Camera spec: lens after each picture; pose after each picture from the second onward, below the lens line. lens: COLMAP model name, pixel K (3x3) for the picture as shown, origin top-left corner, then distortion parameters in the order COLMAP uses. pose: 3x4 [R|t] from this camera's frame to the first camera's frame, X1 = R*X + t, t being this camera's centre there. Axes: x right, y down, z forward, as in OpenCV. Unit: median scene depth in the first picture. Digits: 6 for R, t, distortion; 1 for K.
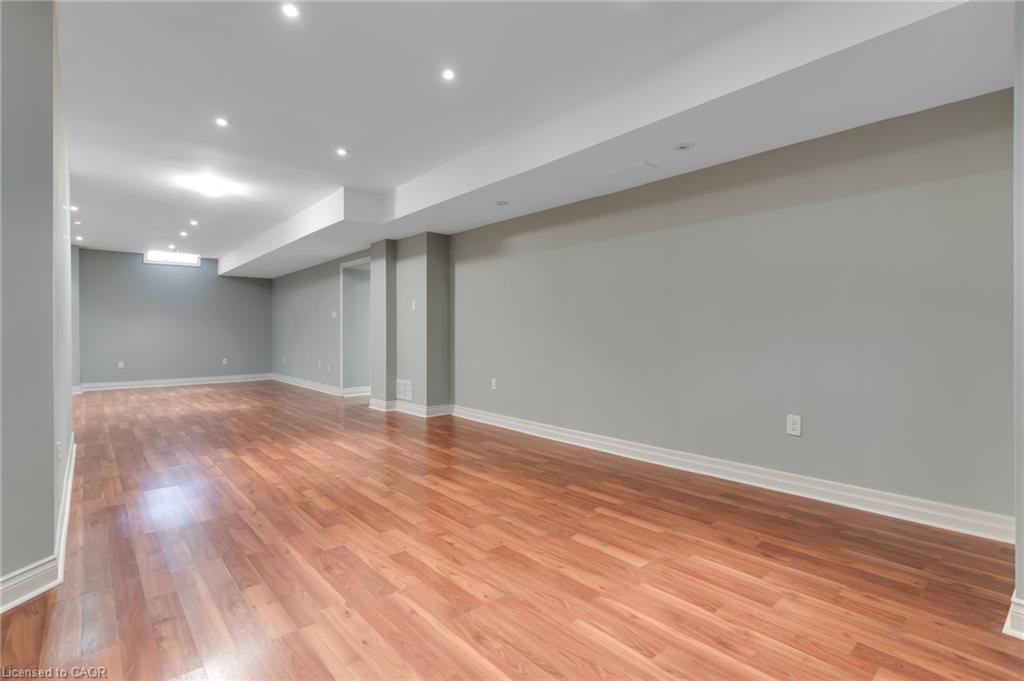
lens RADIAL K [[492.0, 0, 493.3], [0, 492.0, 318.7], [0, 0, 1]] dist [-0.001711, -0.001288]
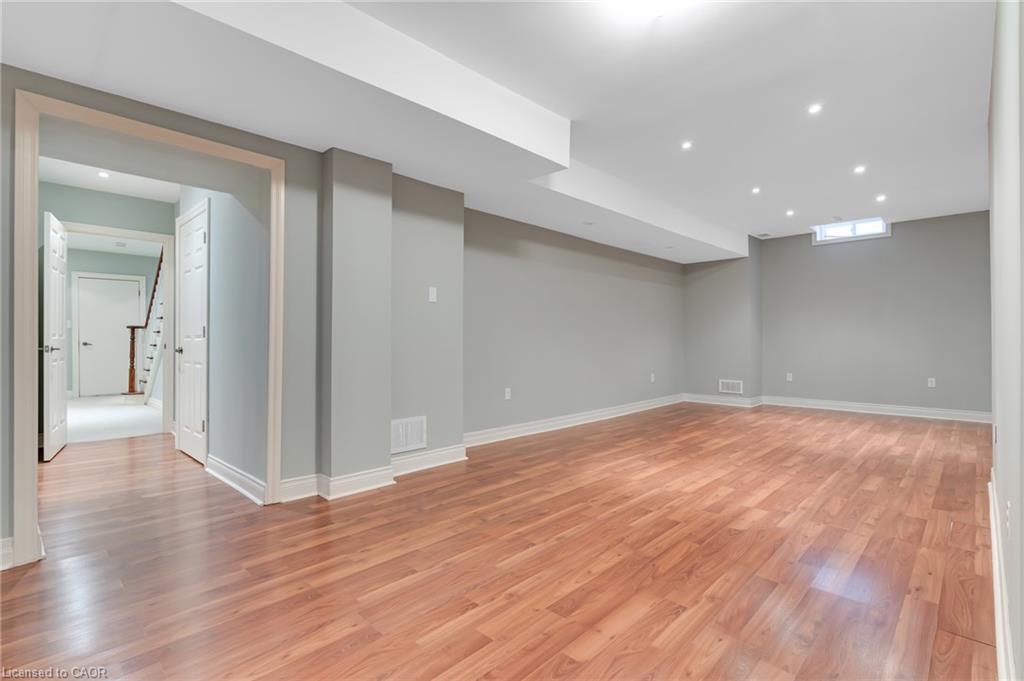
lens RADIAL K [[492.0, 0, 510.3], [0, 492.0, 343.1], [0, 0, 1]] dist [-0.001711, -0.001288]
pose [[-0.119532, -0.007871, 0.992799, -0.986854], [-0.026608, 0.999635, 0.004722, 0.034114], [-0.992474, -0.025852, -0.119697, 1.192799]]
